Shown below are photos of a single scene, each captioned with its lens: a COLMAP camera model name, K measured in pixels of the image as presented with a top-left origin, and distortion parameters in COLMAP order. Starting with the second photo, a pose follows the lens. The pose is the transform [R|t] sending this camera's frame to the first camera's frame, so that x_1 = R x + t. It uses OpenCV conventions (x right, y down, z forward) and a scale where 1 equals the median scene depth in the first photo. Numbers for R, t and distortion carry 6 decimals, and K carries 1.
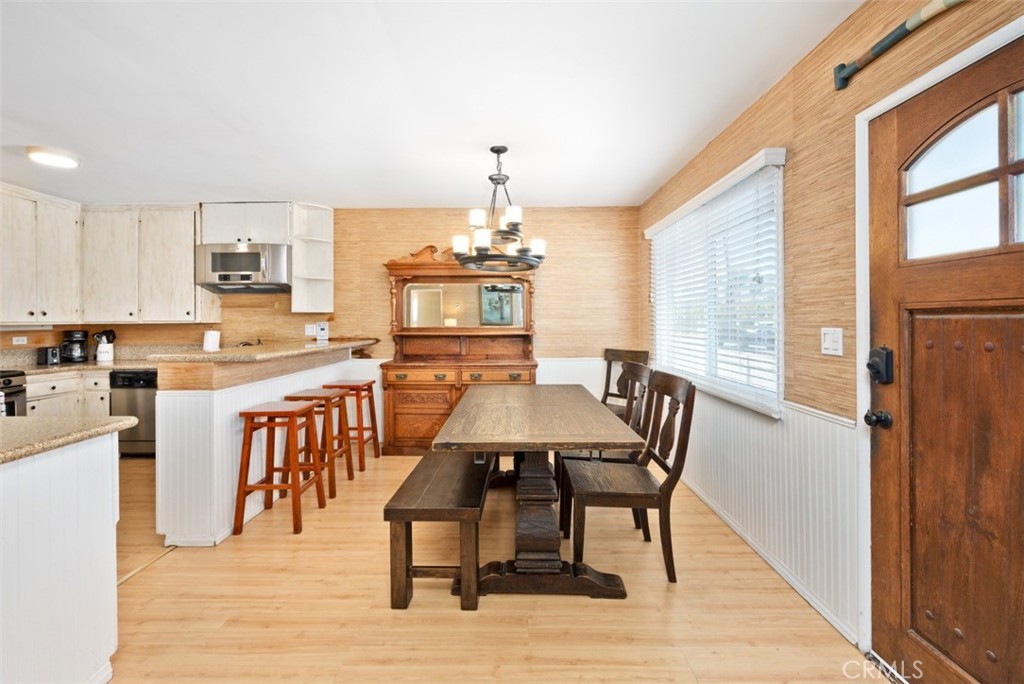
lens RADIAL K [[439.2, 0, 504.7], [0, 439.2, 321.0], [0, 0, 1]] dist [-0.001301, -0.000936]
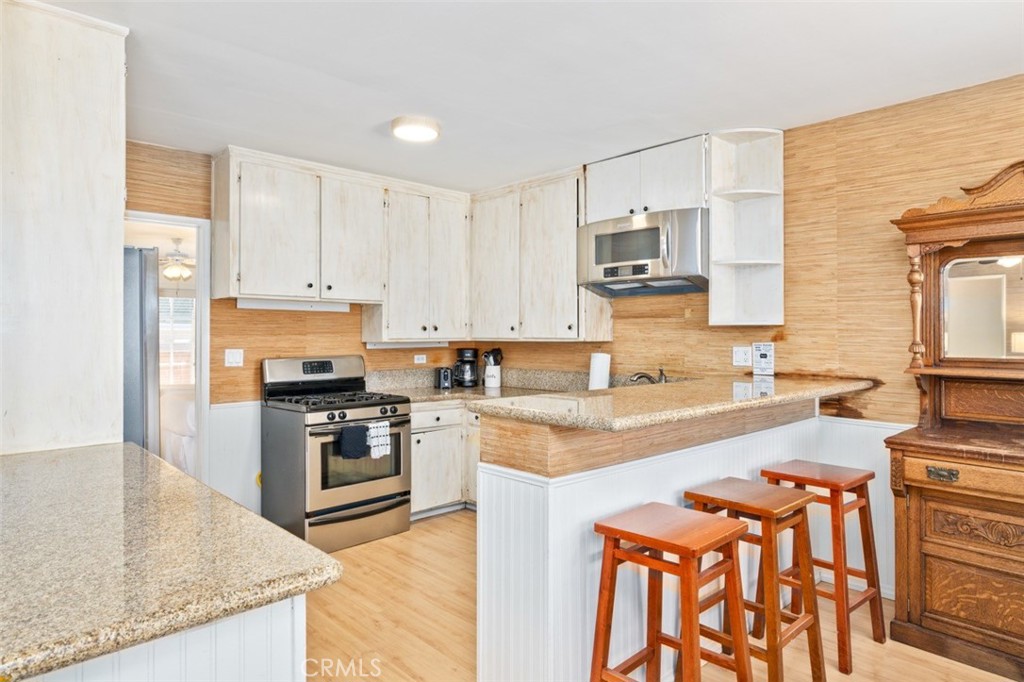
lens RADIAL K [[604.1, 0, 522.5], [0, 604.1, 322.2], [0, 0, 1]] dist [-0.001253, -0.001918]
pose [[0.705323, -0.007685, -0.708844, -0.100751], [-0.004141, 0.999879, -0.014962, -0.011290], [0.708874, 0.013488, 0.705206, 0.277029]]
